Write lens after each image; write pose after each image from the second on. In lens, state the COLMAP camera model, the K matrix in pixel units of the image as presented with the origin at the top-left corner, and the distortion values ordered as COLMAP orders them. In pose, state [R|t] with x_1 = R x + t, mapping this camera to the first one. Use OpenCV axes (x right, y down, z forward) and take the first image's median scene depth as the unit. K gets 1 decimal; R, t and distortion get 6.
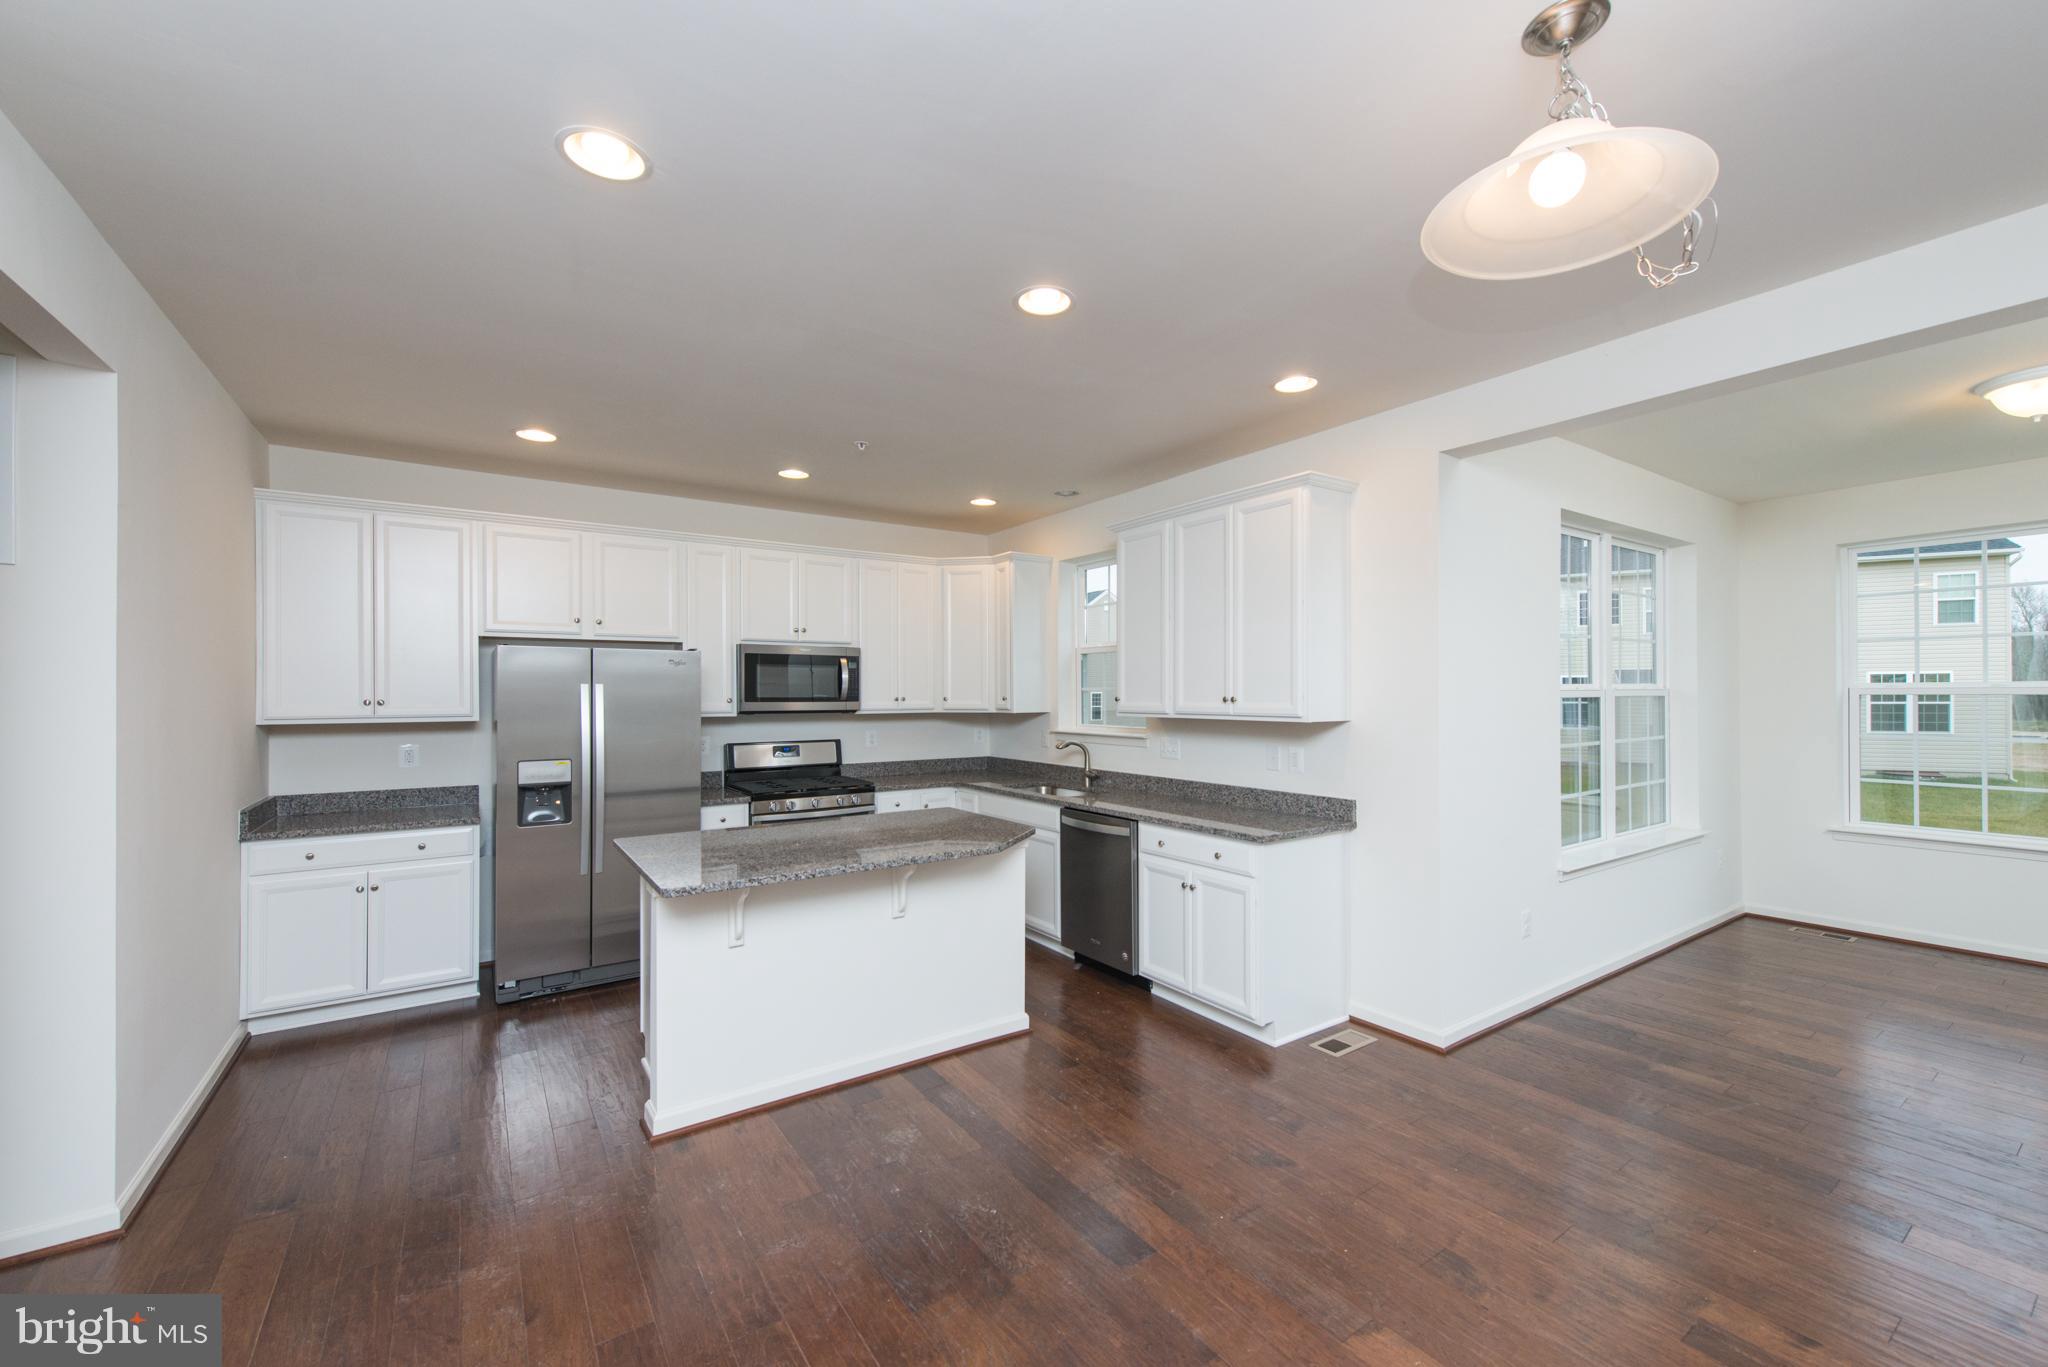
lens RADIAL K [[802.9, 0, 1022.1], [0, 802.9, 686.5], [0, 0, 1]] dist [0.008193, -0.002984]
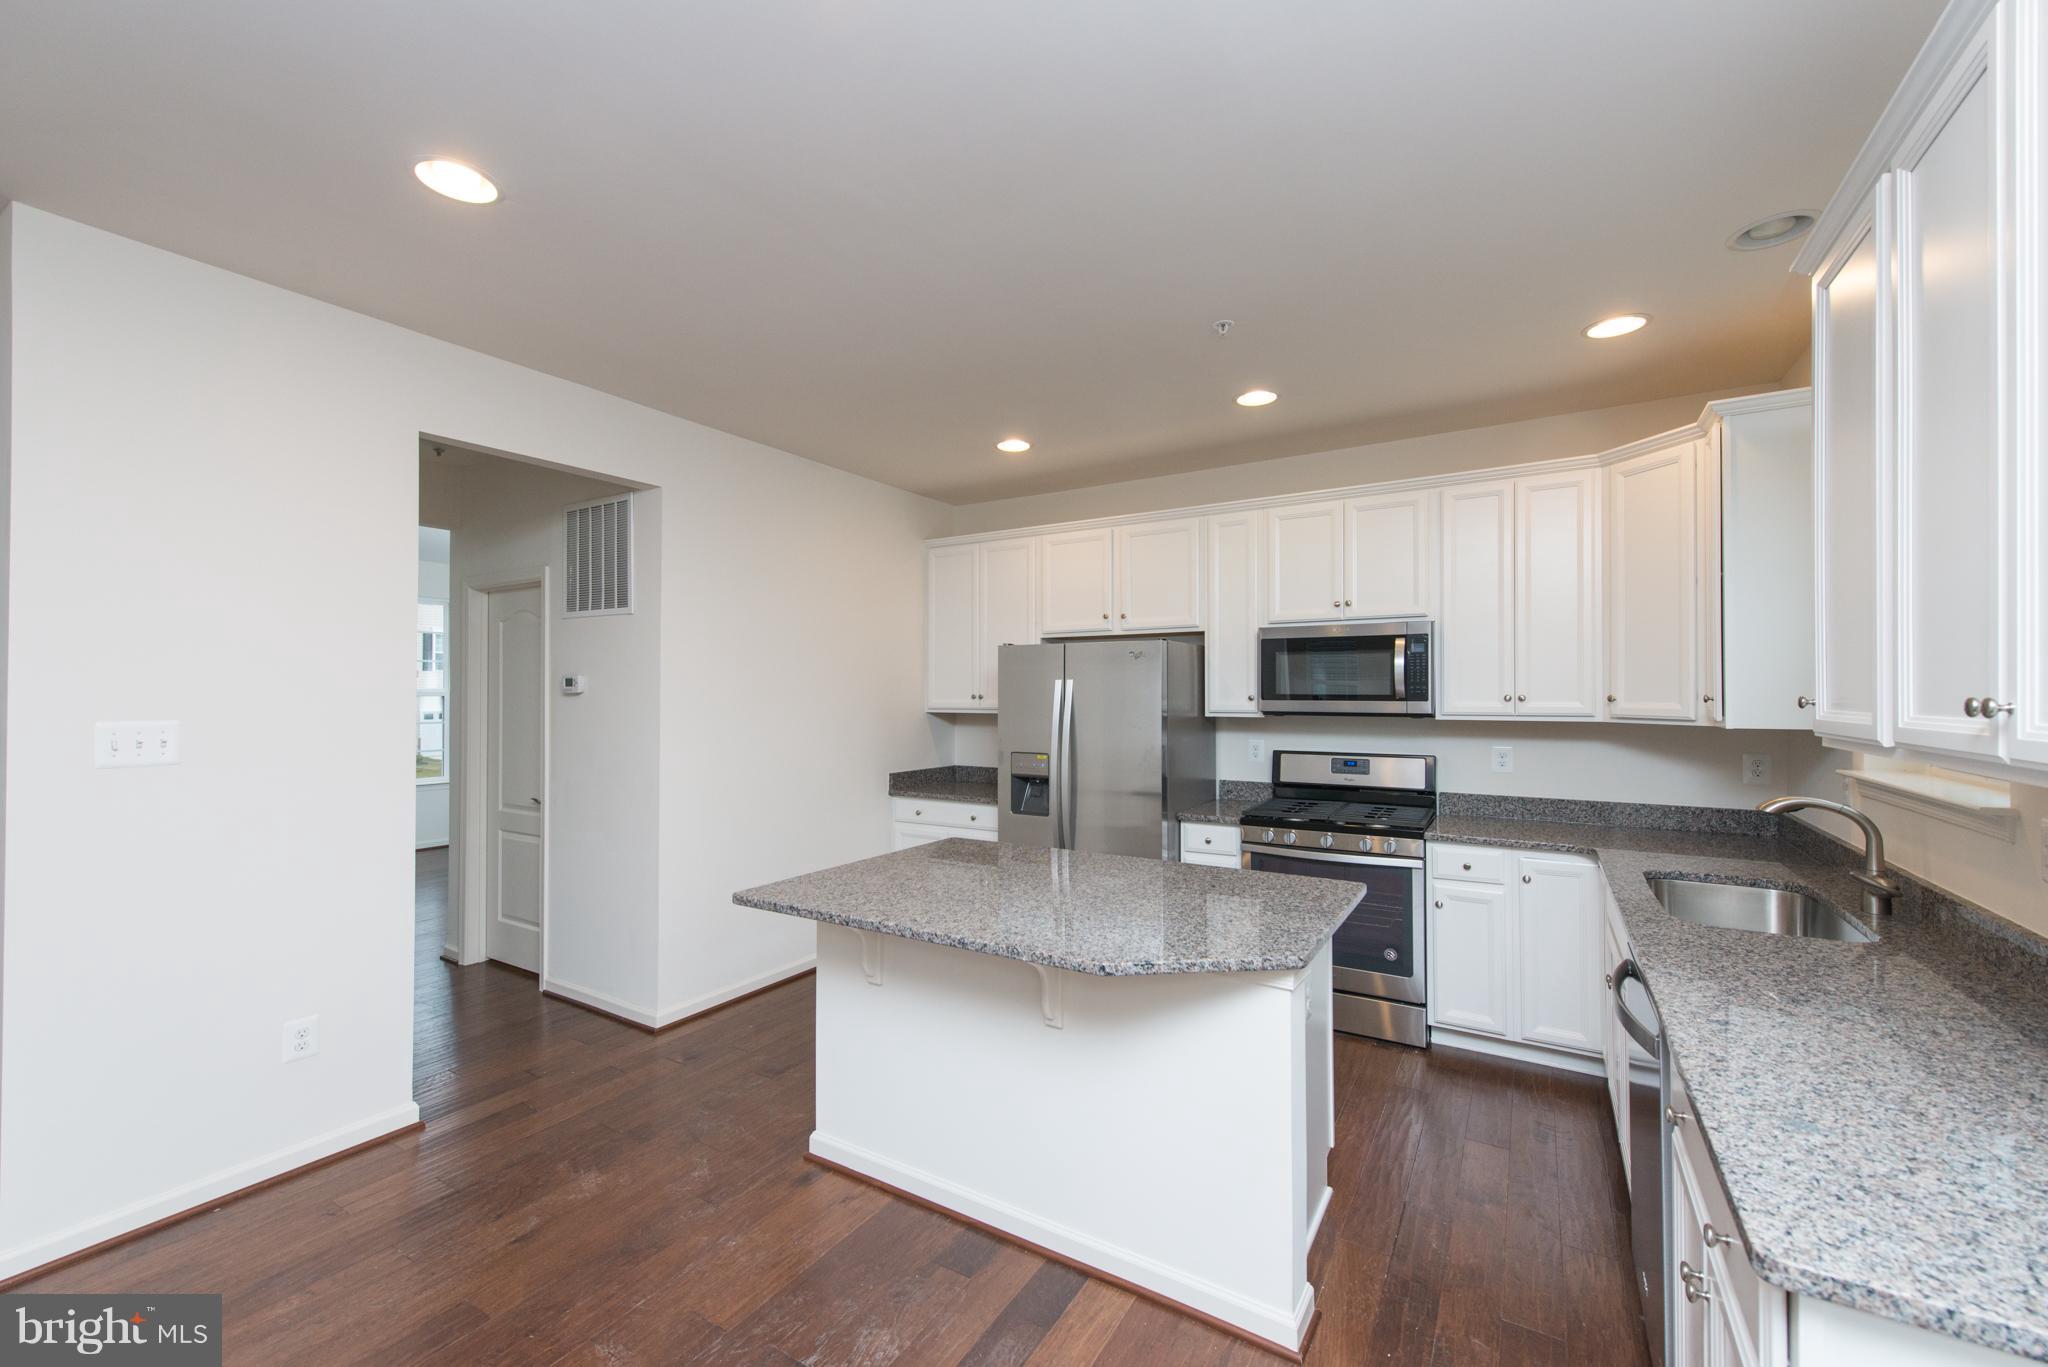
lens RADIAL K [[802.9, 0, 1065.0], [0, 802.9, 672.9], [0, 0, 1]] dist [0.008193, -0.002984]
pose [[0.419442, -0.016259, -0.907636, 0.290344], [0.012048, 0.999851, -0.012344, -0.000386], [0.907702, -0.005758, 0.419576, 0.459035]]
